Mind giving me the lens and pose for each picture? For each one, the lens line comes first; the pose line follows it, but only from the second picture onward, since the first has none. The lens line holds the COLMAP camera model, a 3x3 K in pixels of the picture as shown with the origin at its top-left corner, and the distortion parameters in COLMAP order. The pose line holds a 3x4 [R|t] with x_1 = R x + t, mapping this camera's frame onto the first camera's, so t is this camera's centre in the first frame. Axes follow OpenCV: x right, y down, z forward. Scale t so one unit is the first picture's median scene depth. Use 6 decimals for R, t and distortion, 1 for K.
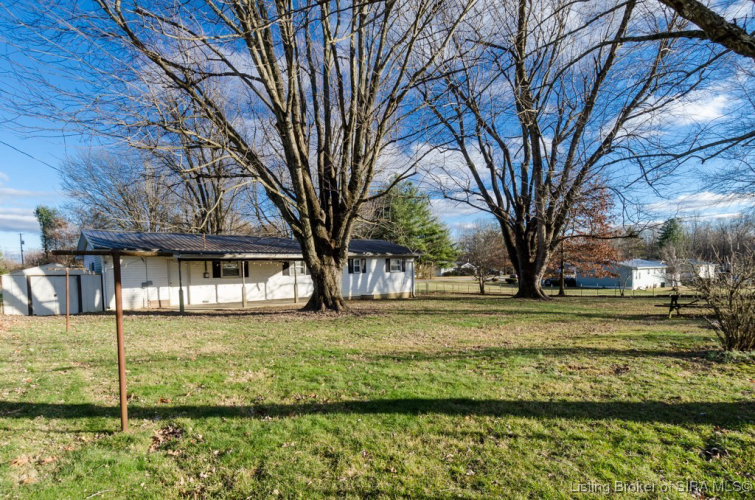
lens RADIAL K [[392.5, 0, 377.3], [0, 392.5, 267.0], [0, 0, 1]] dist [0.001146, 0.000077]
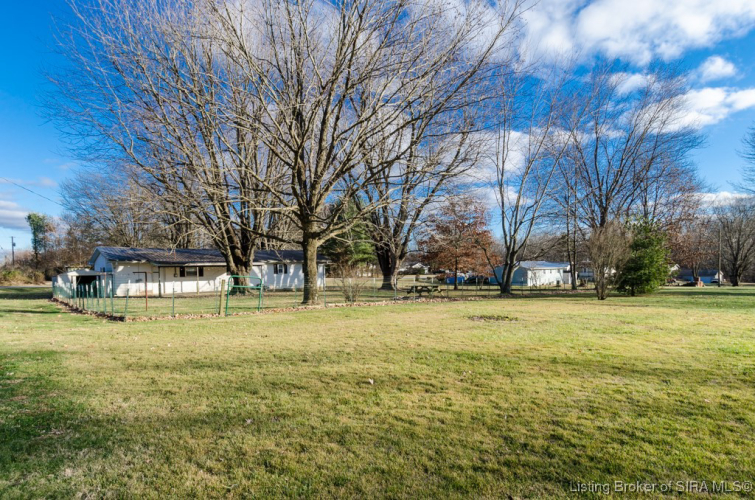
lens RADIAL K [[392.5, 0, 375.9], [0, 392.5, 248.3], [0, 0, 1]] dist [0.001146, 0.000077]
pose [[0.999158, 0.002922, 0.040912, 0.327064], [-0.001111, 0.999021, -0.044233, -0.021047], [-0.041002, 0.044150, 0.998183, -0.662776]]
